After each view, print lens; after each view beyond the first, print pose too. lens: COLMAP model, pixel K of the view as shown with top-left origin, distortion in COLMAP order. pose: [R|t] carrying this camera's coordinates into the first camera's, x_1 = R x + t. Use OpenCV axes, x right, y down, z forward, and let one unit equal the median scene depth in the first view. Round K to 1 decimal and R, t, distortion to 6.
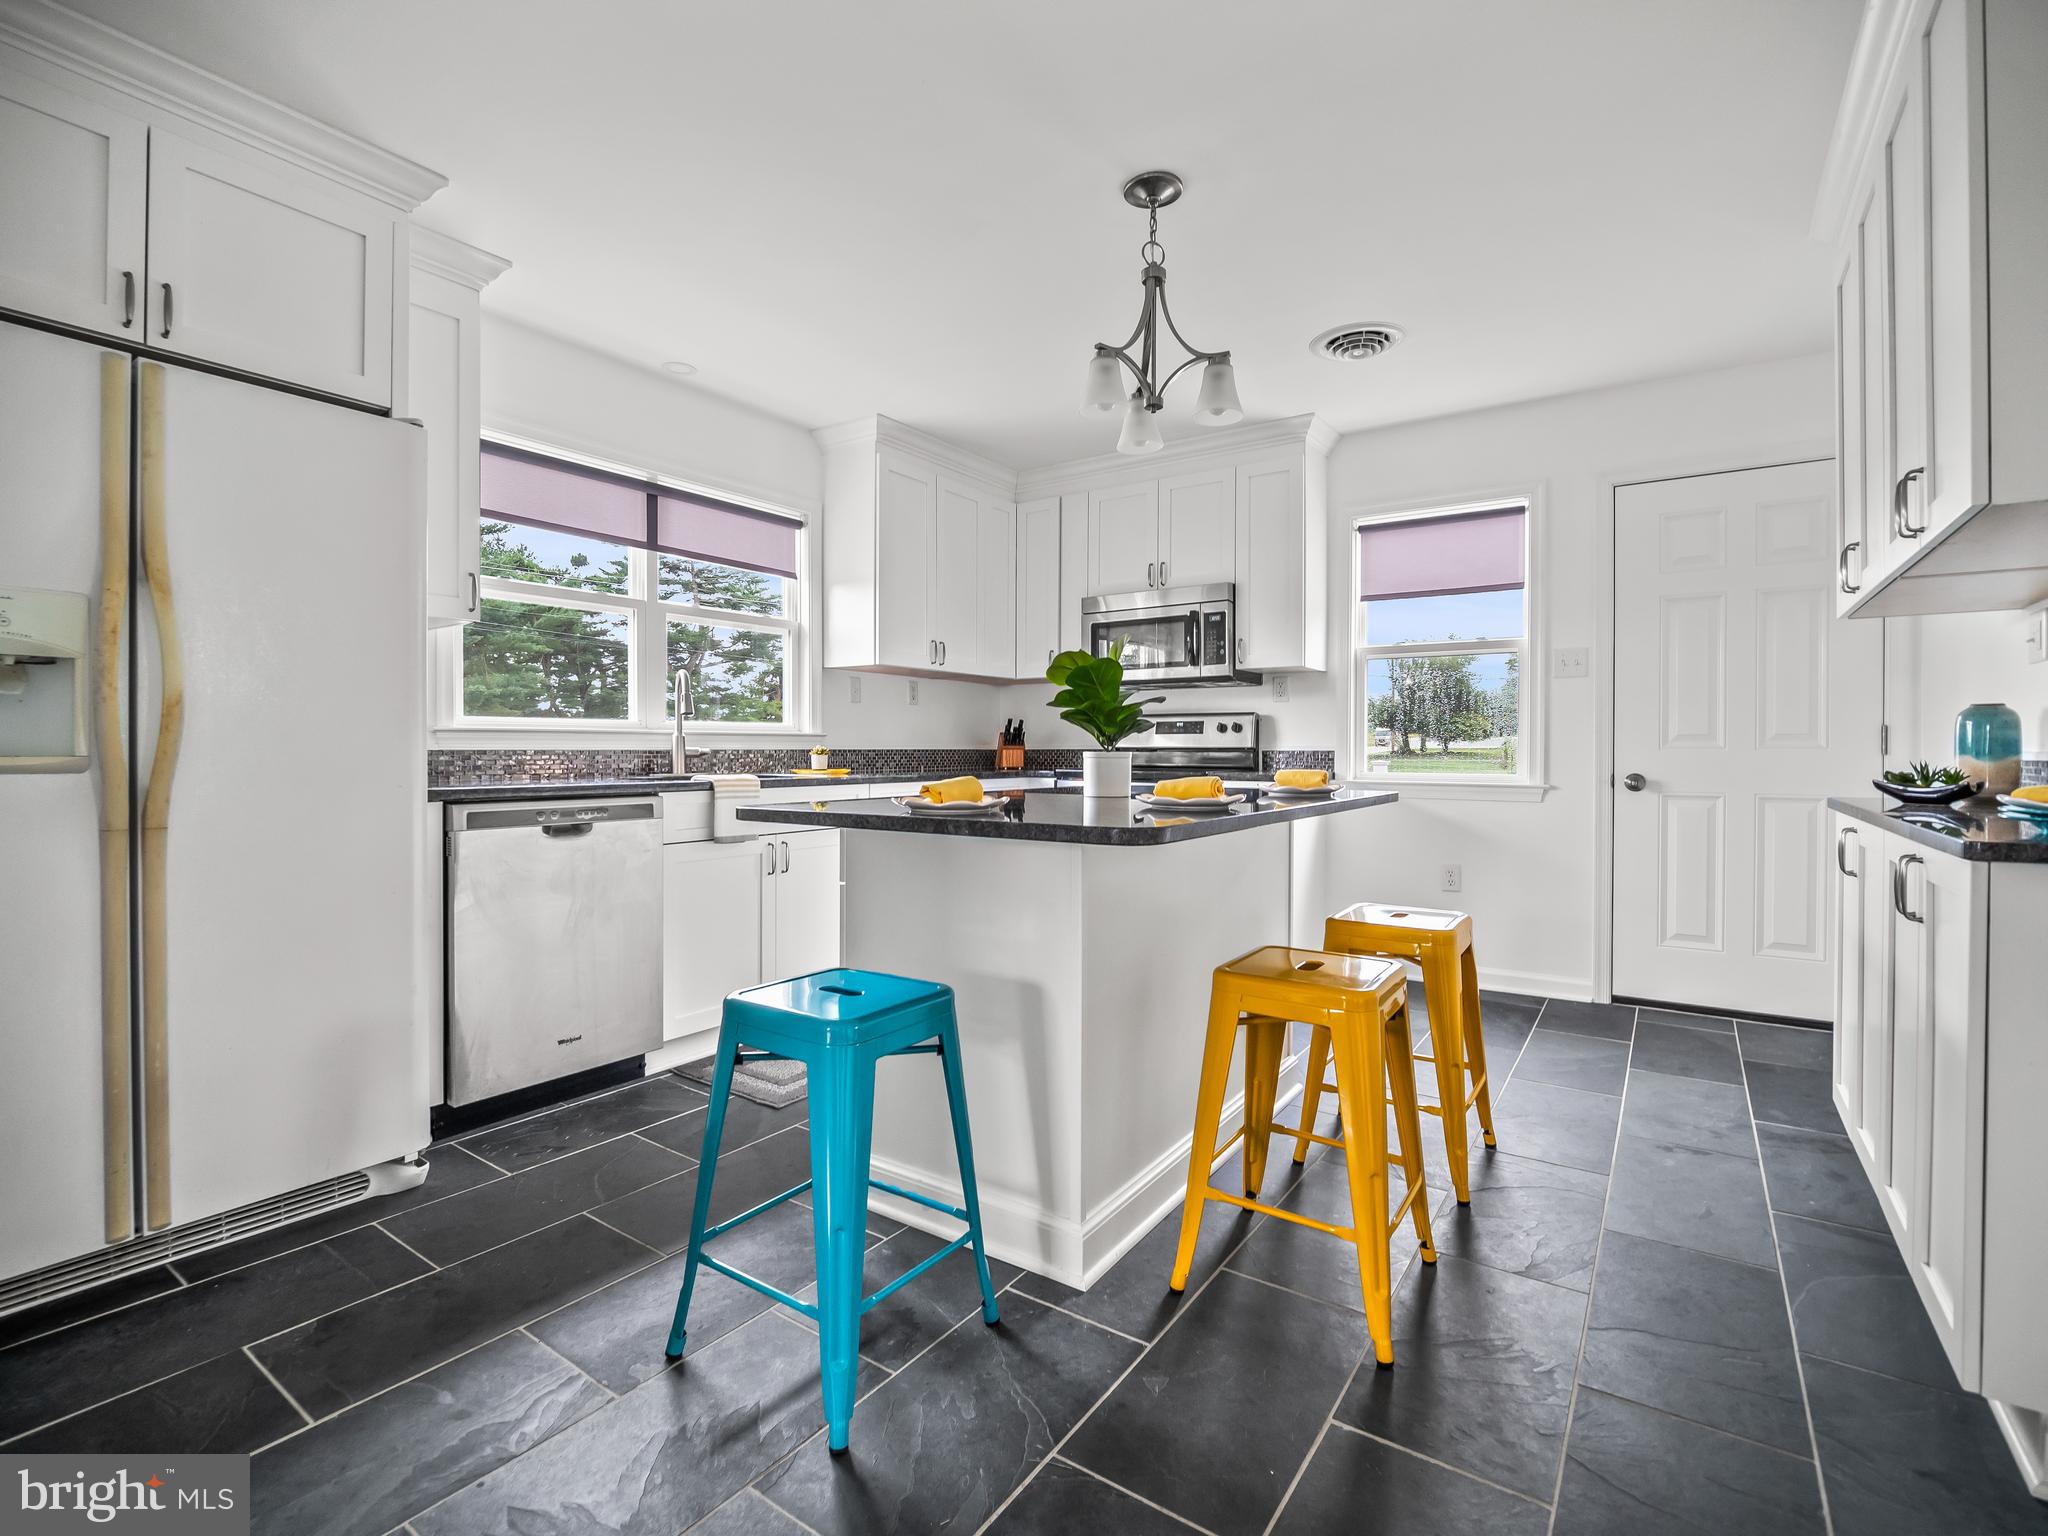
lens RADIAL K [[947.3, 0, 1016.6], [0, 947.3, 753.5], [0, 0, 1]] dist [-0.011635, -0.002473]
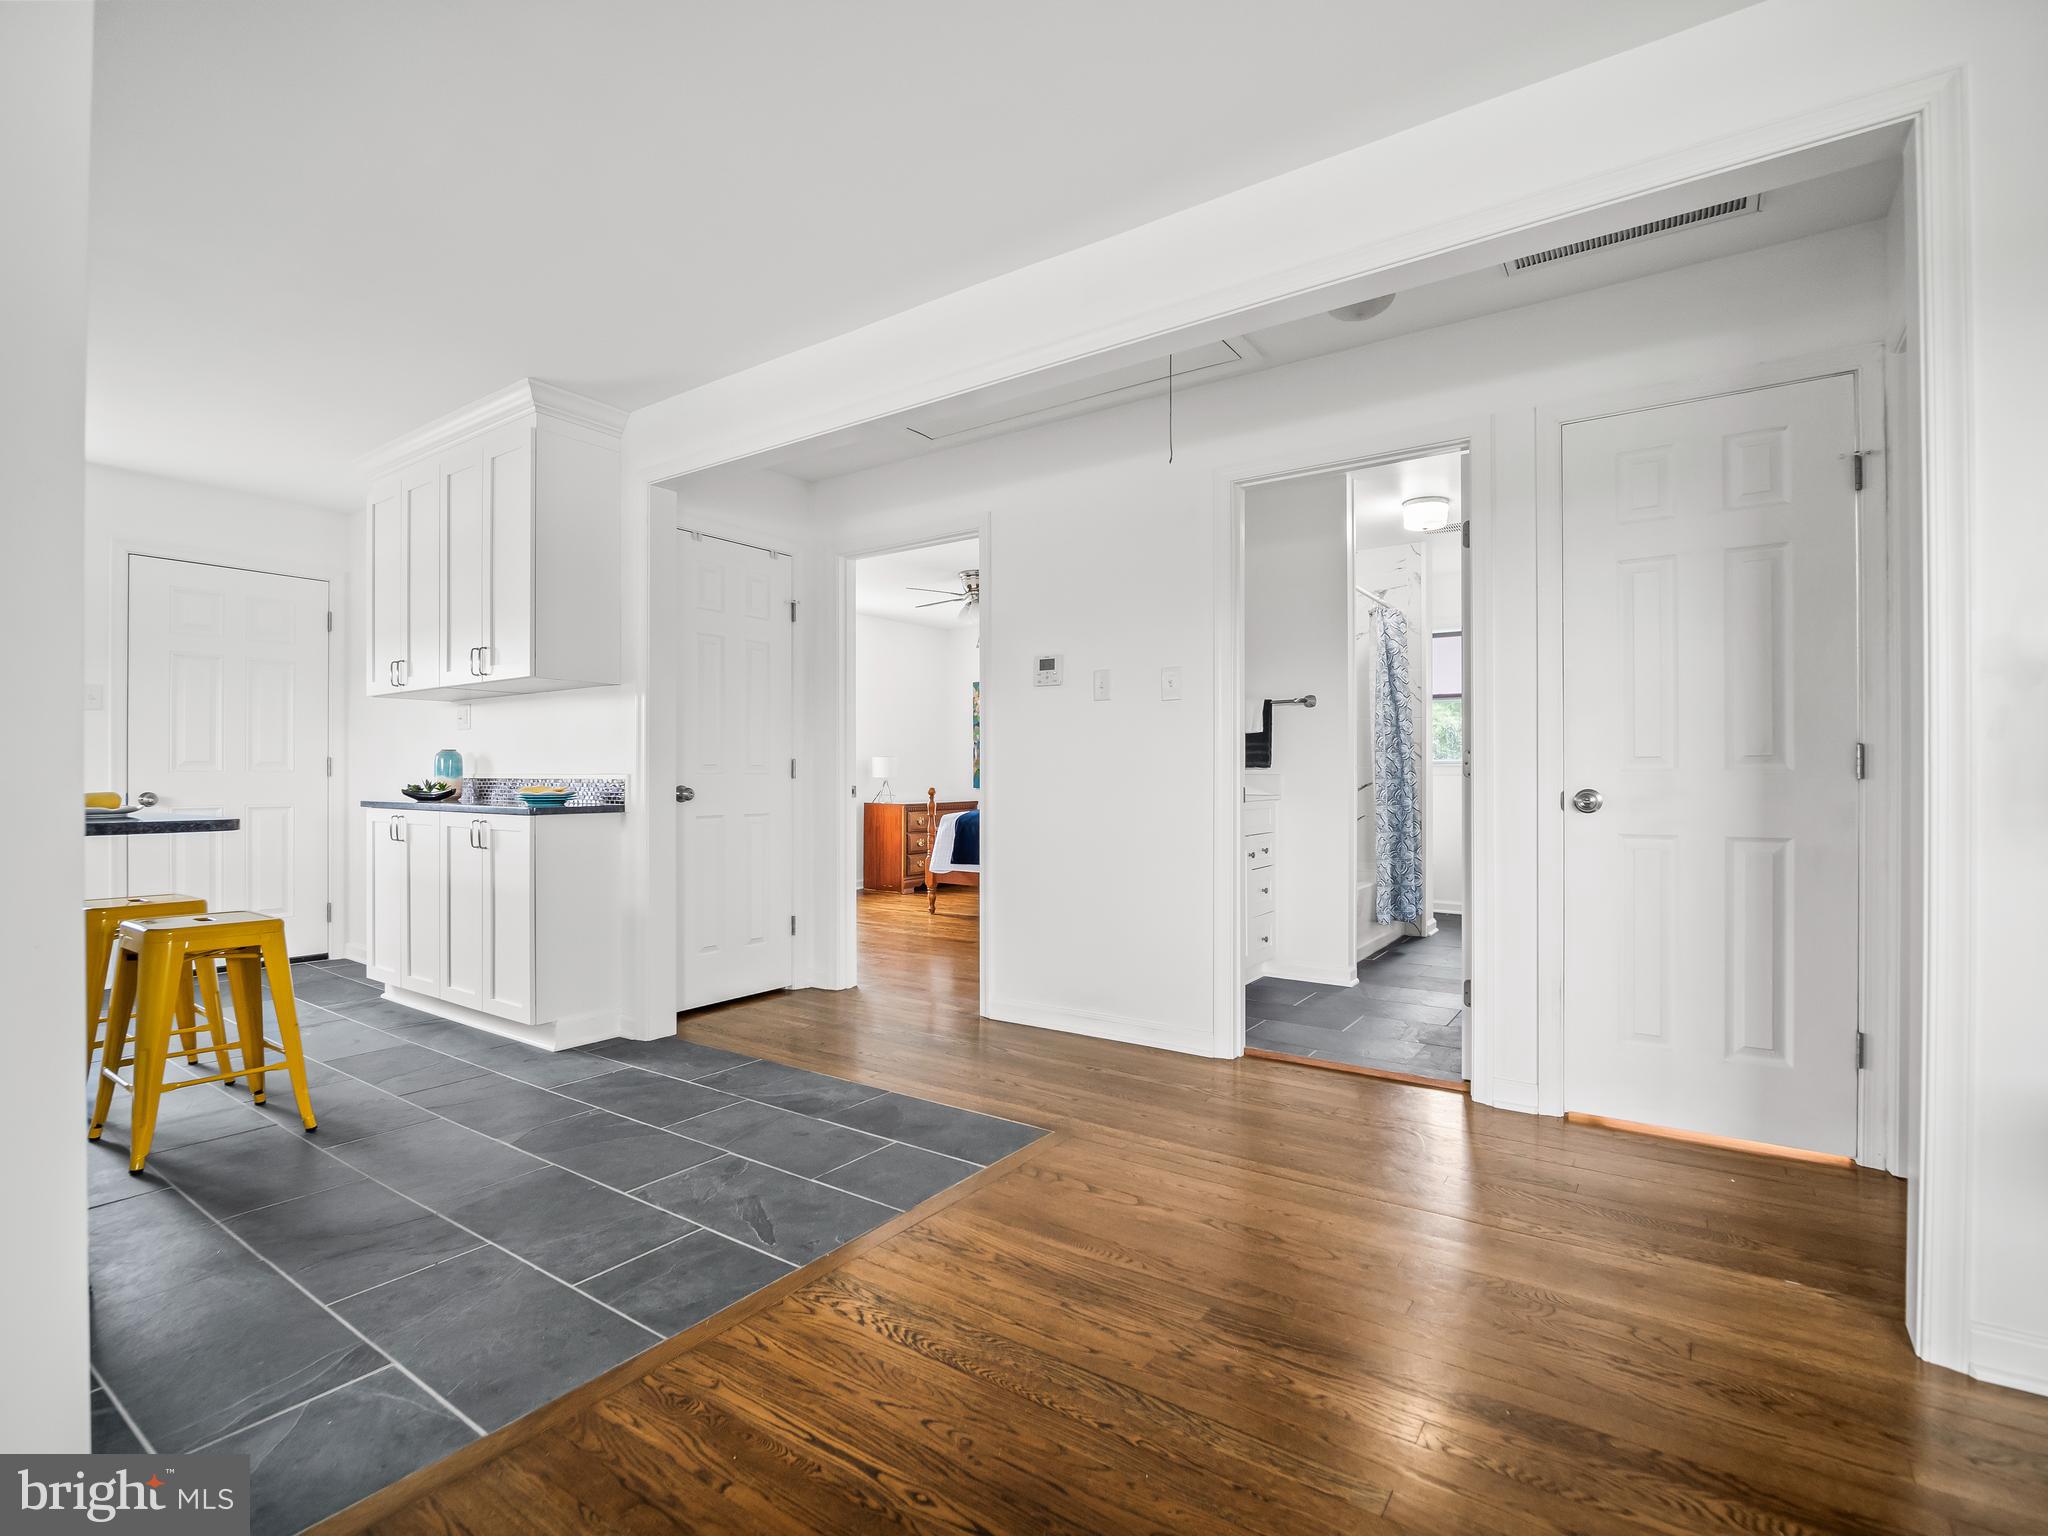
lens RADIAL K [[947.3, 0, 1030.7], [0, 947.3, 769.2], [0, 0, 1]] dist [-0.011635, -0.002473]
pose [[-0.009642, 0.005634, 0.999938, -0.498433], [0.003195, 0.999979, -0.005603, 0.002067], [-0.999948, 0.003141, -0.009660, -0.110400]]
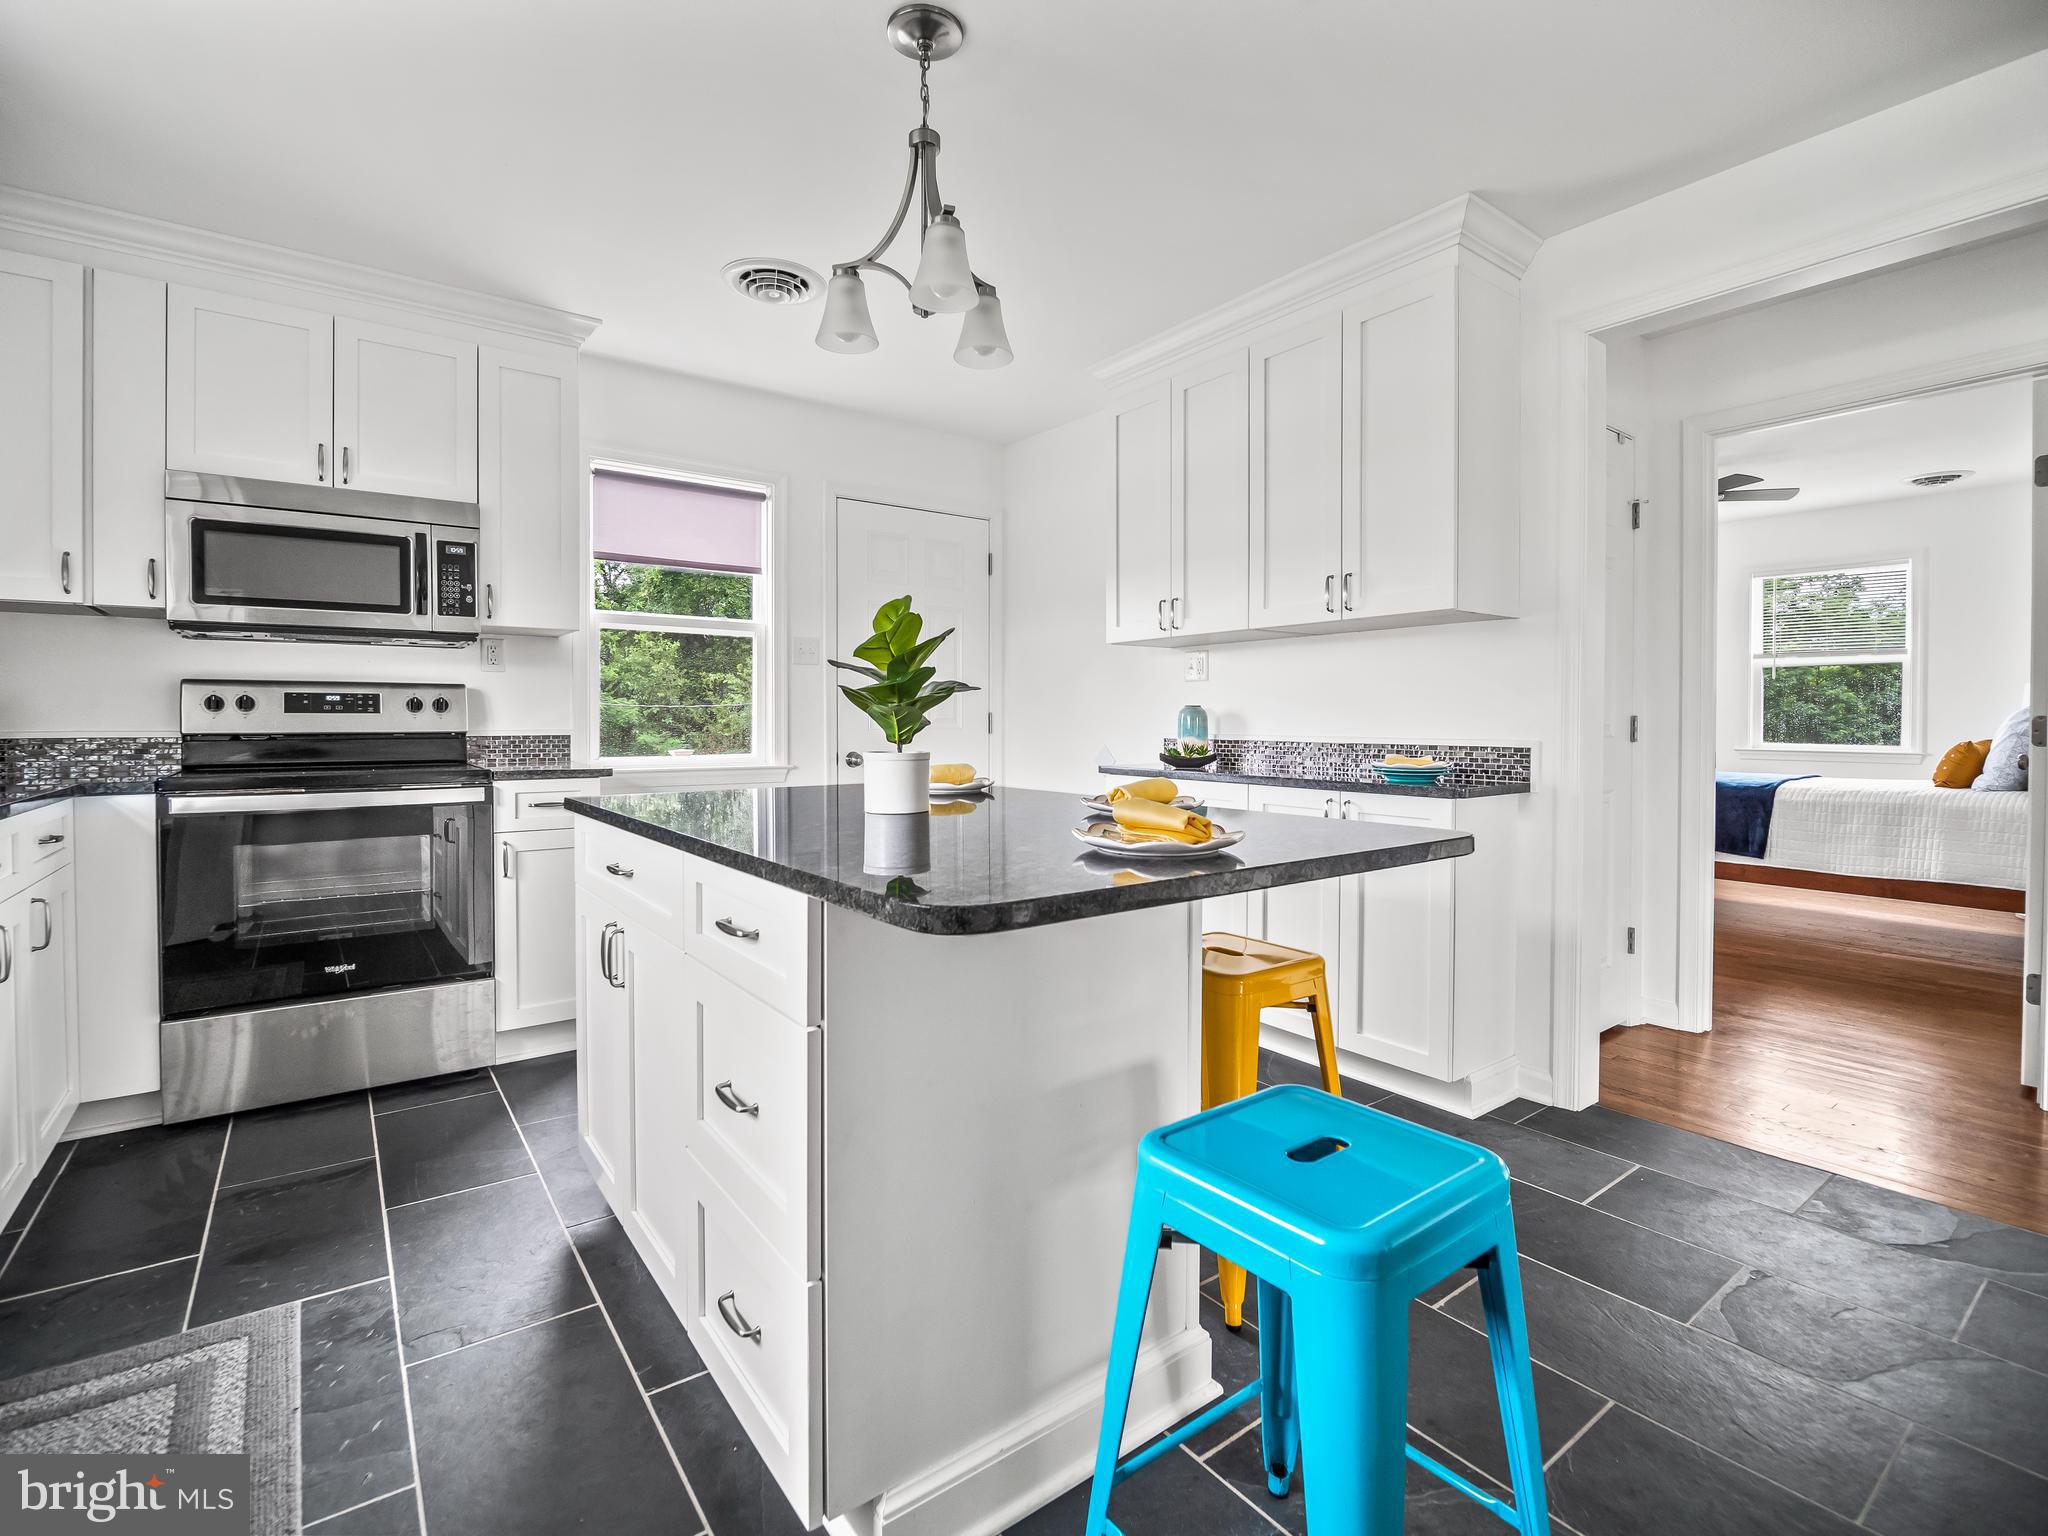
lens RADIAL K [[947.3, 0, 1037.8], [0, 947.3, 734.9], [0, 0, 1]] dist [-0.011635, -0.002473]
pose [[0.310022, -0.019366, 0.950532, -0.330168], [0.004630, 0.999811, 0.018859, -0.017368], [-0.950718, -0.001445, 0.310053, 0.380095]]
